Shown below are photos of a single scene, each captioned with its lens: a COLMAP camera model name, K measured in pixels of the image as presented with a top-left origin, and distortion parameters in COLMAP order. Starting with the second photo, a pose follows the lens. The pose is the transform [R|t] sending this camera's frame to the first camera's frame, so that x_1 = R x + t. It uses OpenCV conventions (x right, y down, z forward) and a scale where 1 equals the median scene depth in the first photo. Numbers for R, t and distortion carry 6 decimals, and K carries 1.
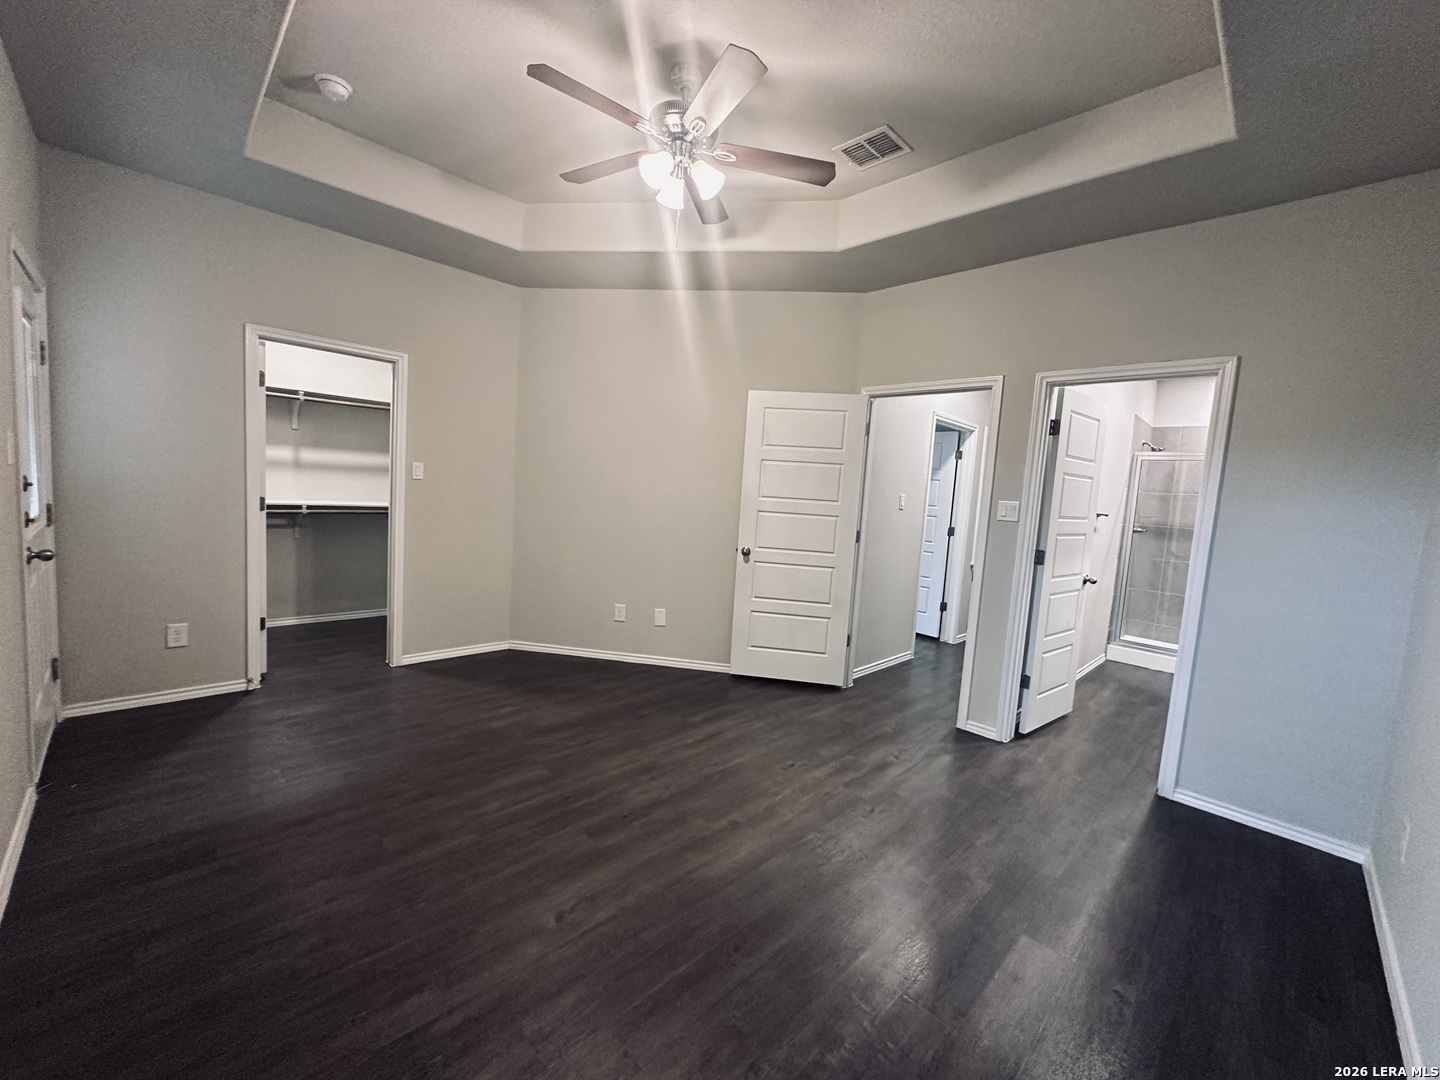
lens RADIAL K [[576.2, 0, 721.1], [0, 576.2, 541.0], [0, 0, 1]] dist [-0.001091, 0.000120]
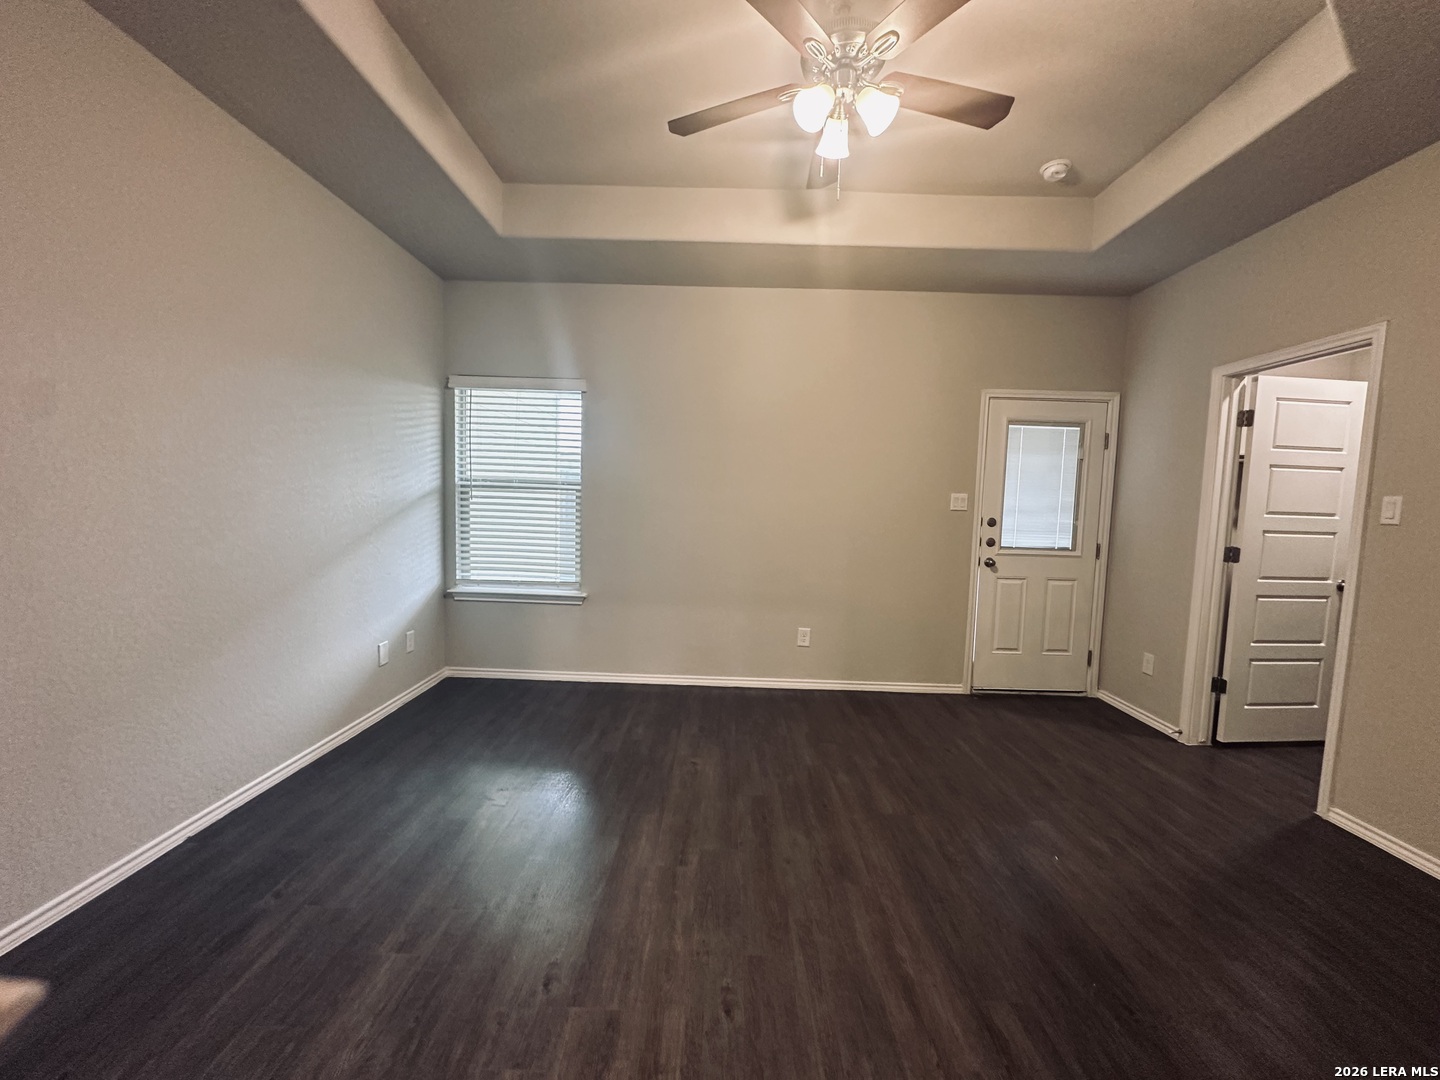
lens RADIAL K [[576.2, 0, 721.1], [0, 576.2, 541.0], [0, 0, 1]] dist [-0.001091, 0.000120]
pose [[-0.713128, -0.036587, -0.700078, 0.564243], [-0.138963, 0.986198, 0.090014, -0.076022], [0.687123, 0.161477, -0.708370, 1.453171]]
